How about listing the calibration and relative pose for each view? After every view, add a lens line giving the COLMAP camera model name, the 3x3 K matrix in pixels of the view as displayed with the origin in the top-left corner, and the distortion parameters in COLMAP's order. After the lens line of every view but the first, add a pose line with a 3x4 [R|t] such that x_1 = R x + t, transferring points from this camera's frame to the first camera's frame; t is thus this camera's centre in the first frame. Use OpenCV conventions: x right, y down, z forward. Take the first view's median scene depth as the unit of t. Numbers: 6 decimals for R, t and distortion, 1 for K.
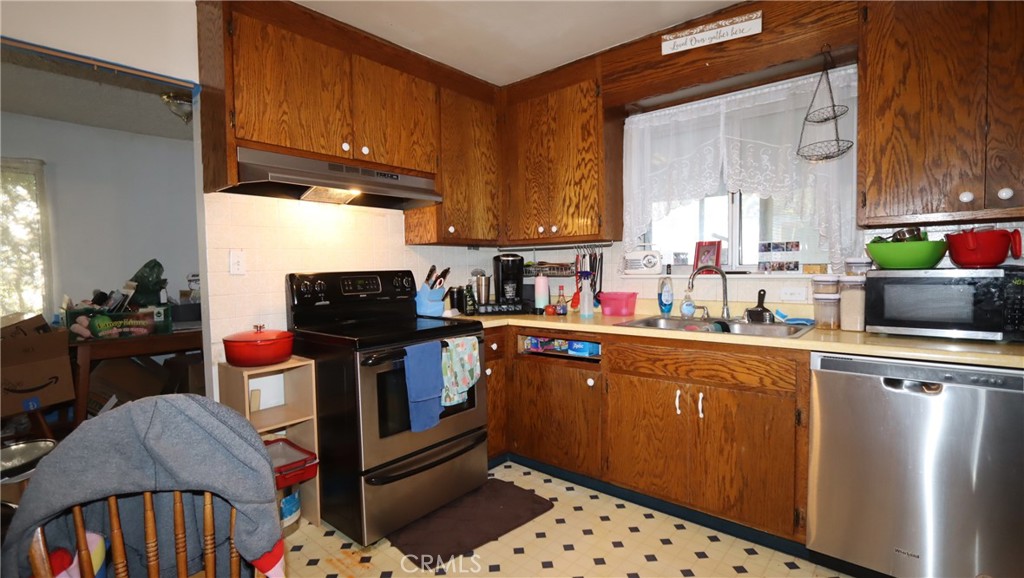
lens RADIAL K [[472.9, 0, 510.1], [0, 472.9, 283.8], [0, 0, 1]] dist [-0.017190, -0.000099]
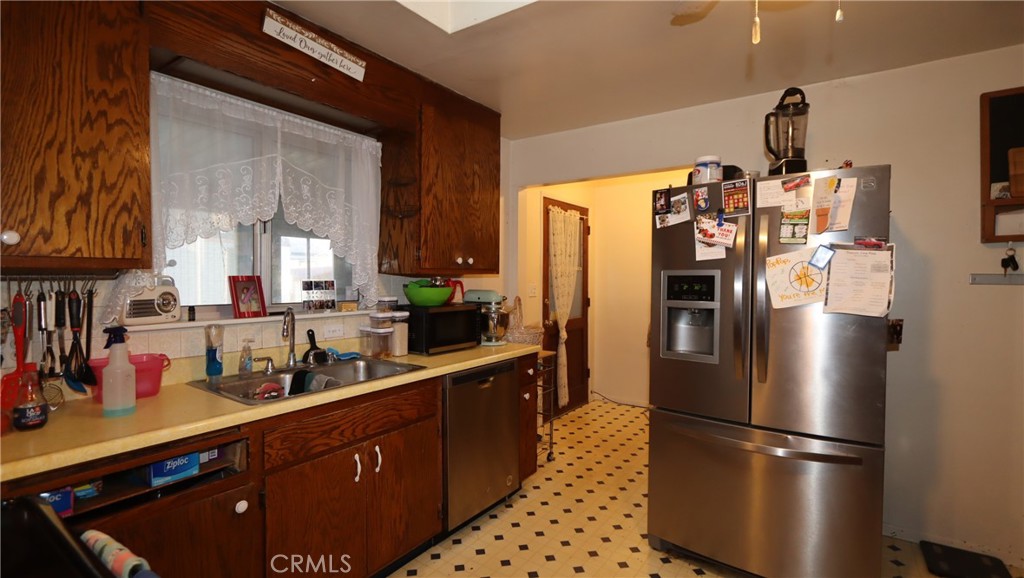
lens RADIAL K [[472.9, 0, 509.8], [0, 472.9, 285.6], [0, 0, 1]] dist [-0.017190, -0.000099]
pose [[-0.118134, -0.002280, 0.992995, -0.470510], [0.030246, 0.999525, 0.005893, -0.071551], [-0.992537, 0.030730, -0.118009, 0.709214]]
